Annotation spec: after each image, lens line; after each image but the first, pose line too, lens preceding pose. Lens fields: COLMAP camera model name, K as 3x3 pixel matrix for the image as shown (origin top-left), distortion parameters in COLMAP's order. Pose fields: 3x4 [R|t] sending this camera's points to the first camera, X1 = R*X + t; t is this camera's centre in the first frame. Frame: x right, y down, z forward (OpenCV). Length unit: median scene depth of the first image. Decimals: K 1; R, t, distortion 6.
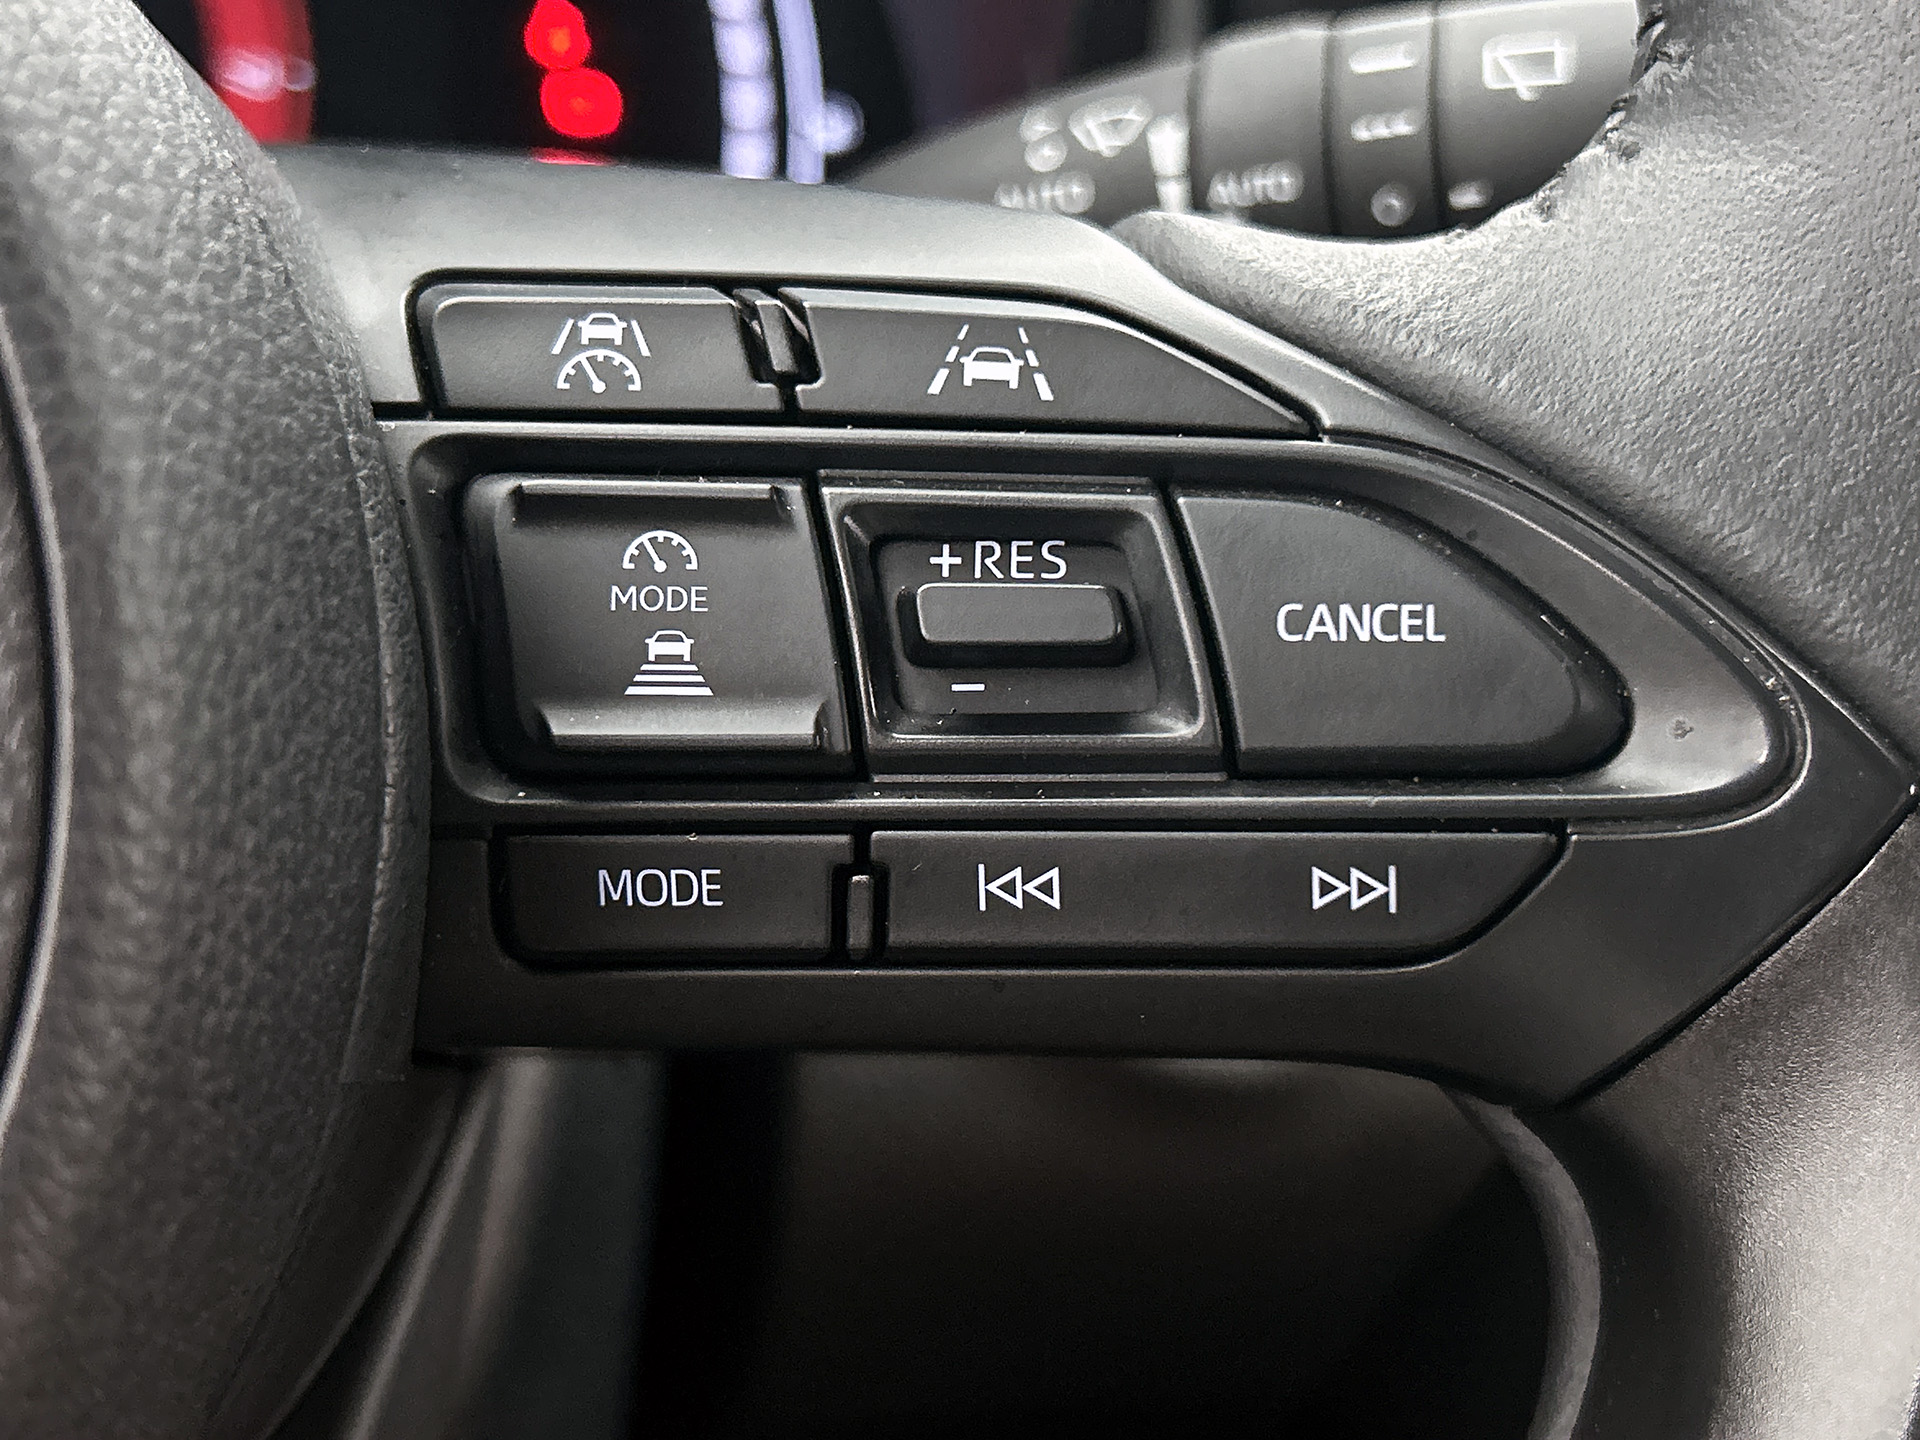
lens RADIAL K [[2461.5, 0, 953.2], [0, 2461.5, 720.1], [0, 0, 1]] dist [0.127872, 0.000000]
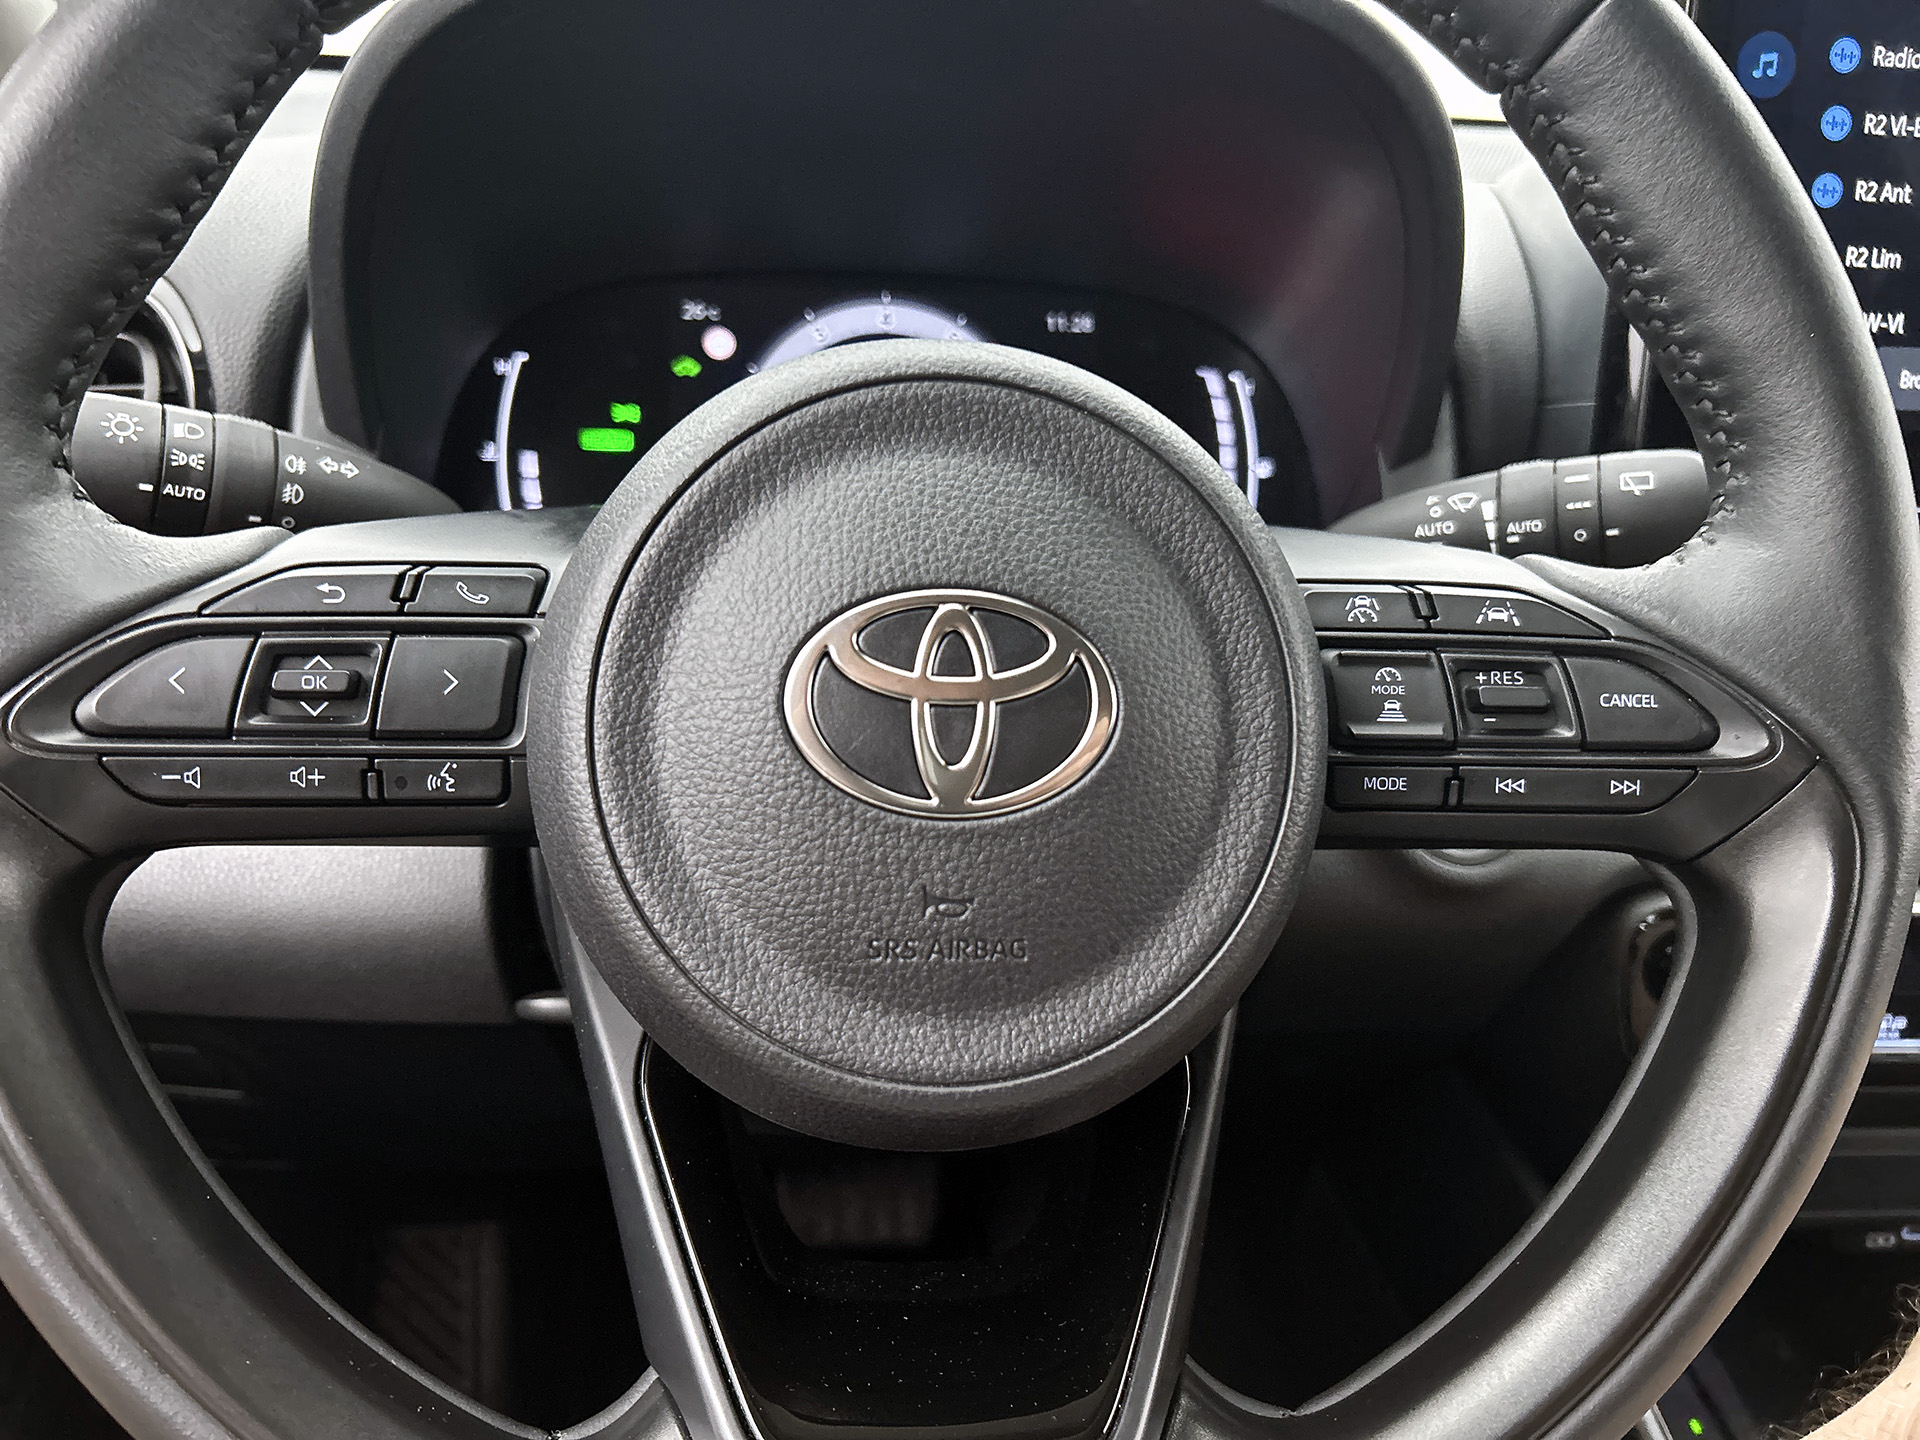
lens RADIAL K [[1480.0, 0, 959.2], [0, 1480.0, 731.7], [0, 0, 1]] dist [0.021966, -0.020697]
pose [[0.994890, 0.014516, -0.099918, -0.463705], [-0.014813, 0.999888, -0.002236, 0.015237], [0.099874, 0.003704, 0.994993, -0.891129]]
